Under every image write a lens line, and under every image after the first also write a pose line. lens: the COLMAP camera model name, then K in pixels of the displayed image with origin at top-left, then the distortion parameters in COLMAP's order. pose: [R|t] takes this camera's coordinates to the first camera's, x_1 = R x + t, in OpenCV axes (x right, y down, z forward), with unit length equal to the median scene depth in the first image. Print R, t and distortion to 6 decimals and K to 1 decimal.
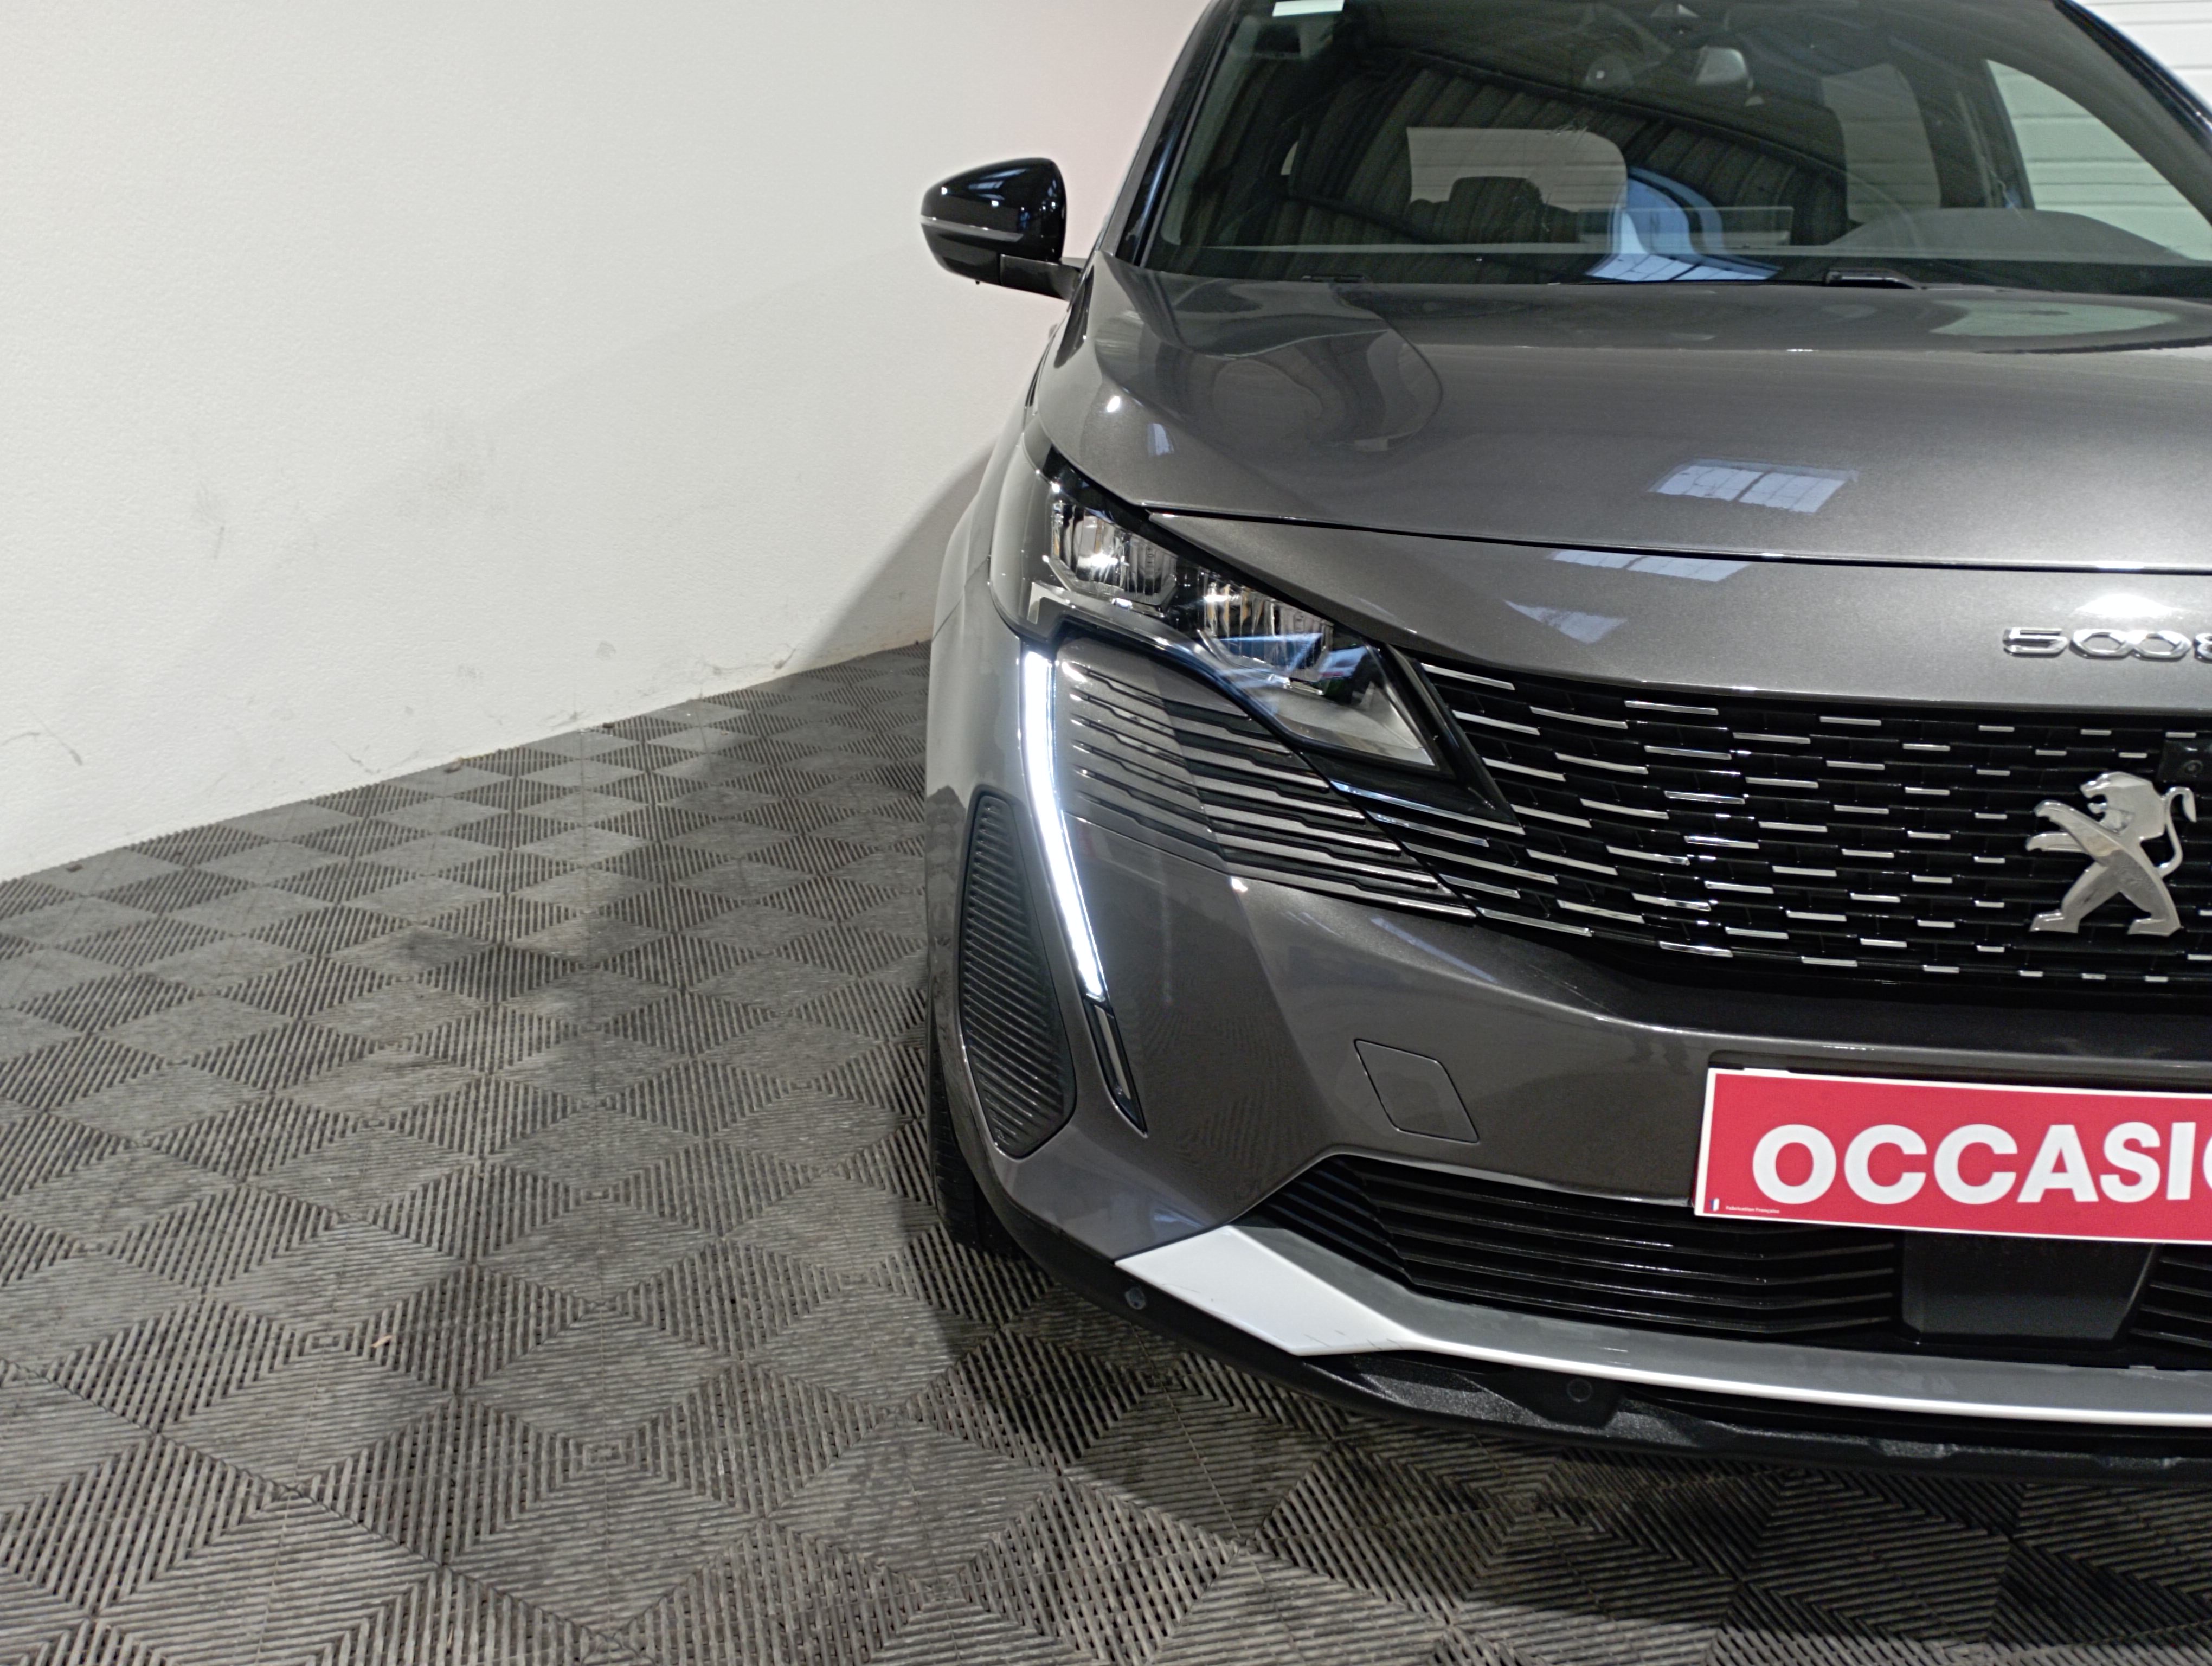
lens RADIAL K [[1985.3, 0, 1106.0], [0, 1985.3, 833.0], [0, 0, 1]] dist [0.084219, -0.064416]
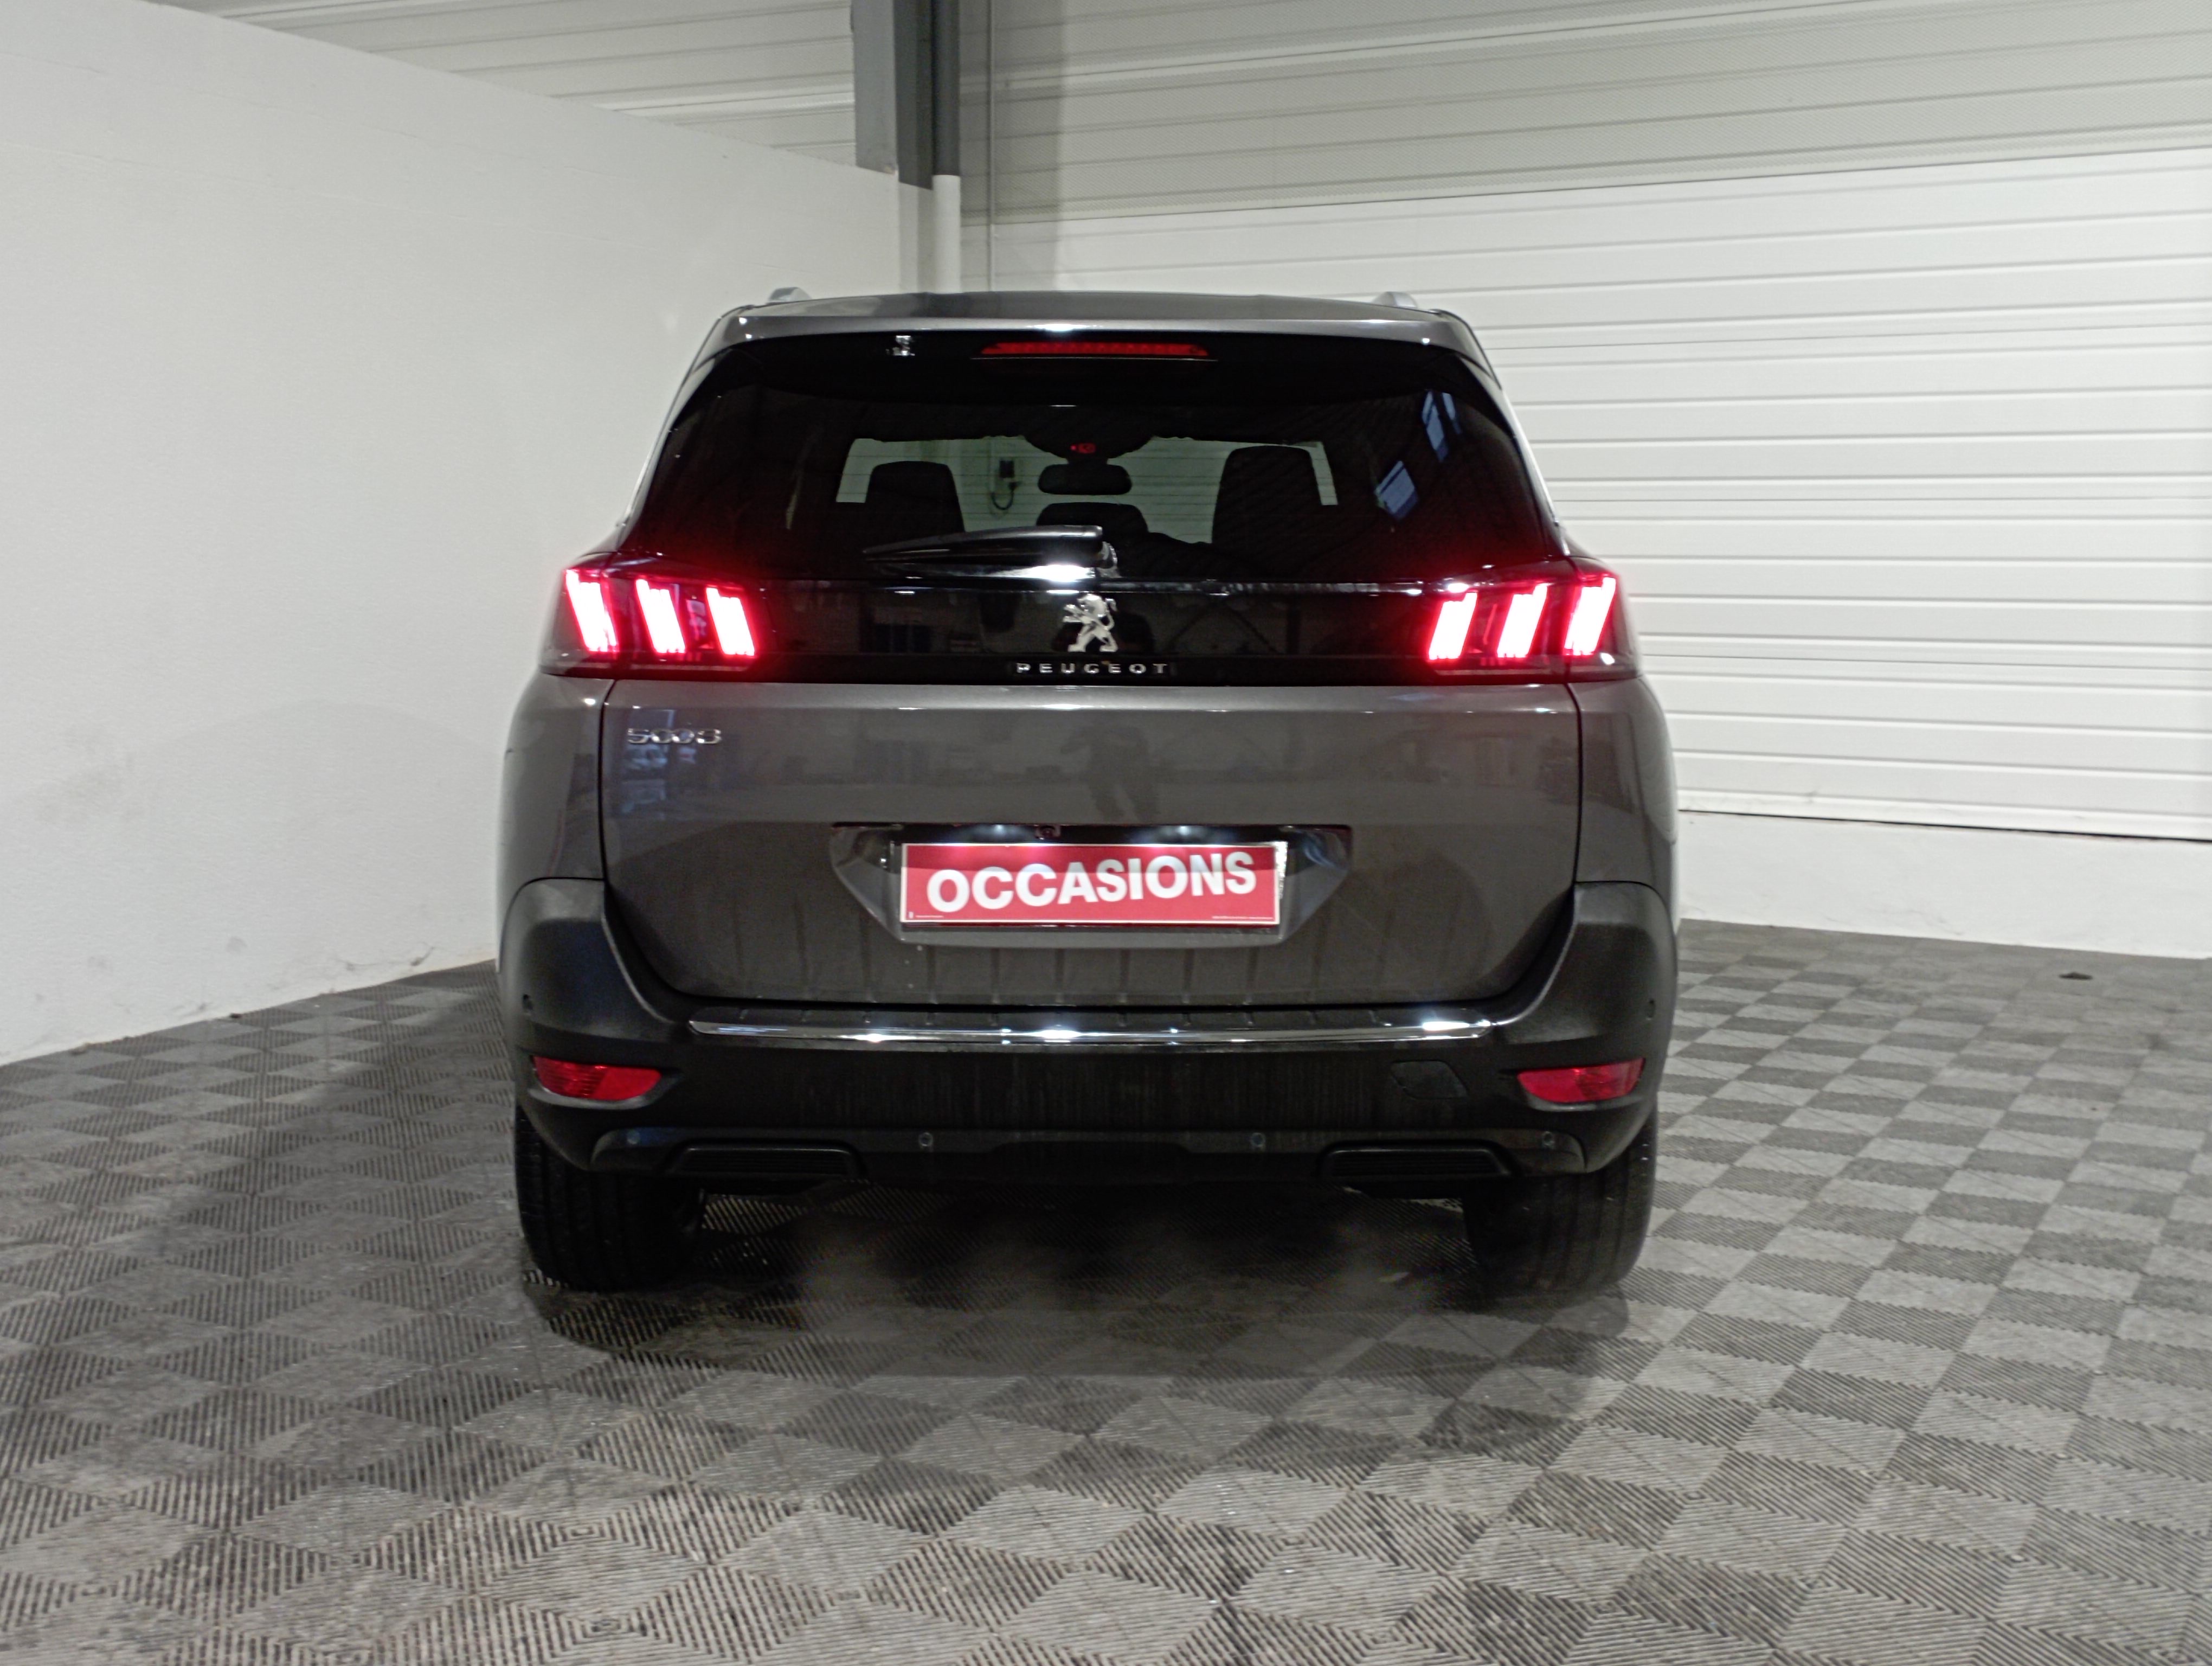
lens RADIAL K [[2526.5, 0, 1106.0], [0, 2526.5, 833.0], [0, 0, 1]] dist [0.087587, -0.080587]
pose [[0.998795, -0.018923, 0.045273, 0.361982], [0.026200, 0.985781, -0.165977, 0.208070], [-0.041488, 0.166964, 0.985090, -0.869697]]
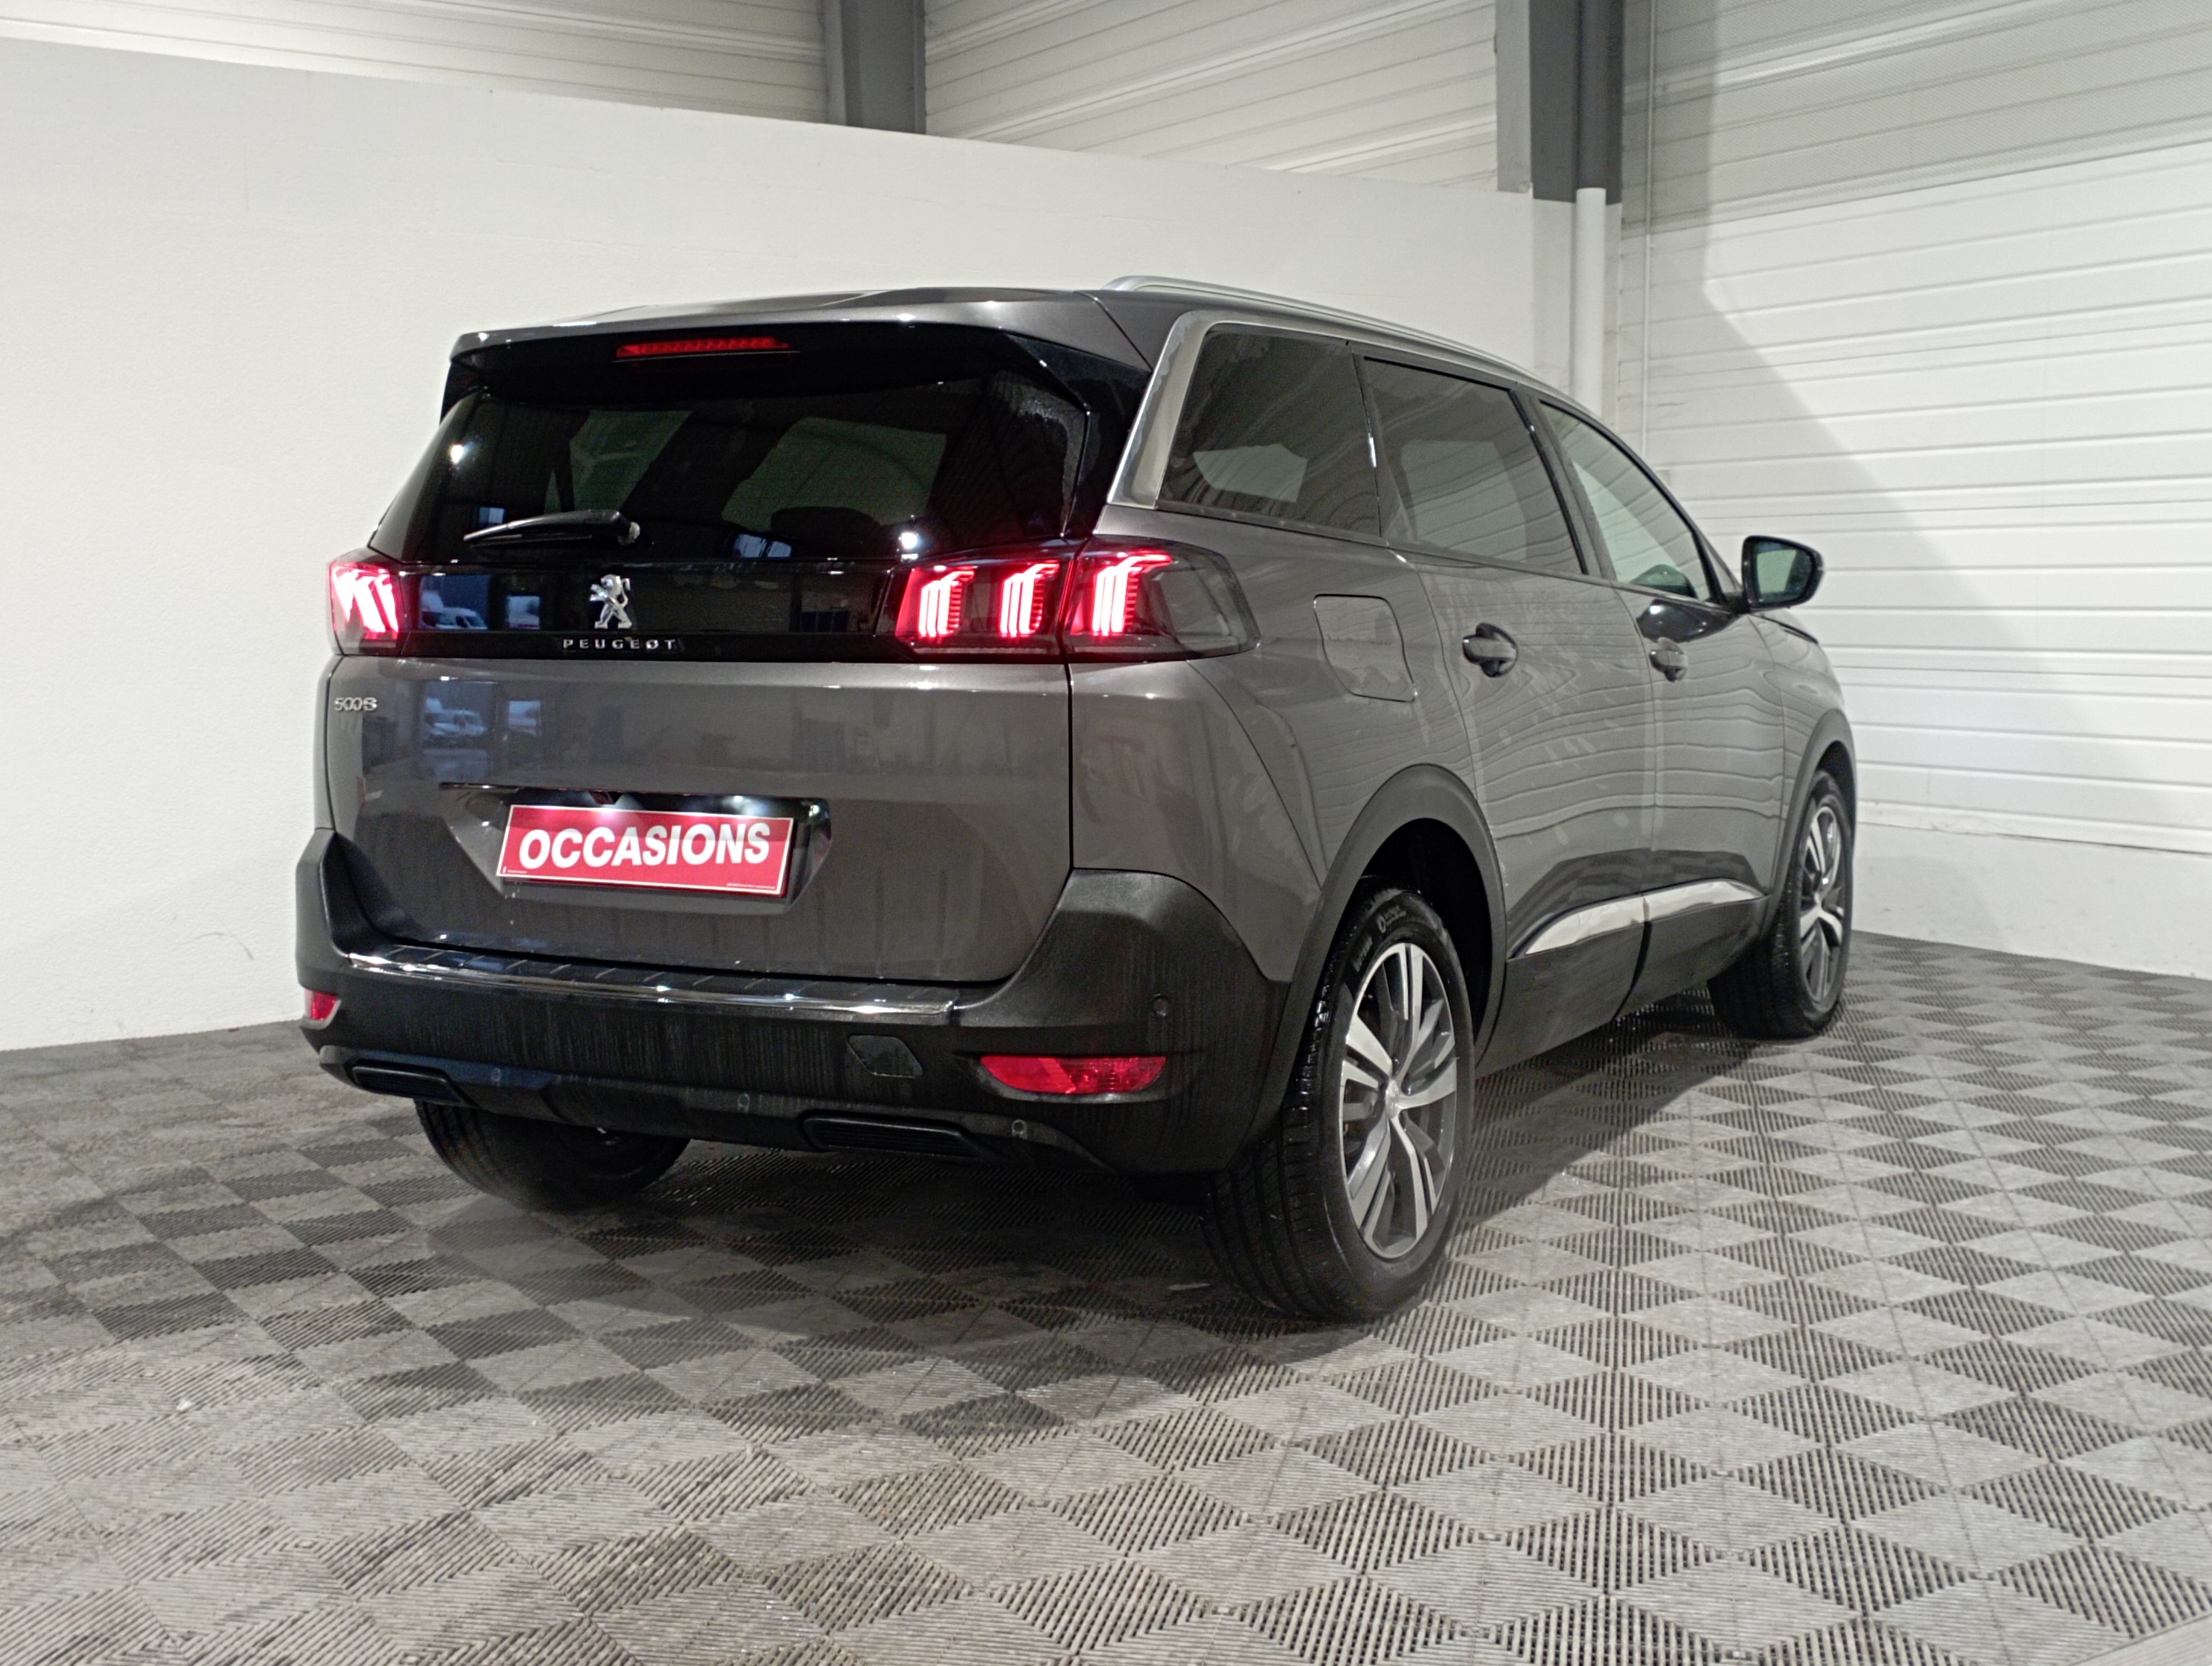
lens RADIAL K [[2526.5, 0, 1106.0], [0, 2526.5, 833.0], [0, 0, 1]] dist [0.087587, -0.080587]
pose [[0.897561, 0.018658, -0.440495, 1.550406], [-0.101800, 0.980877, -0.165883, 0.215870], [0.428977, 0.193733, 0.882296, -0.642964]]
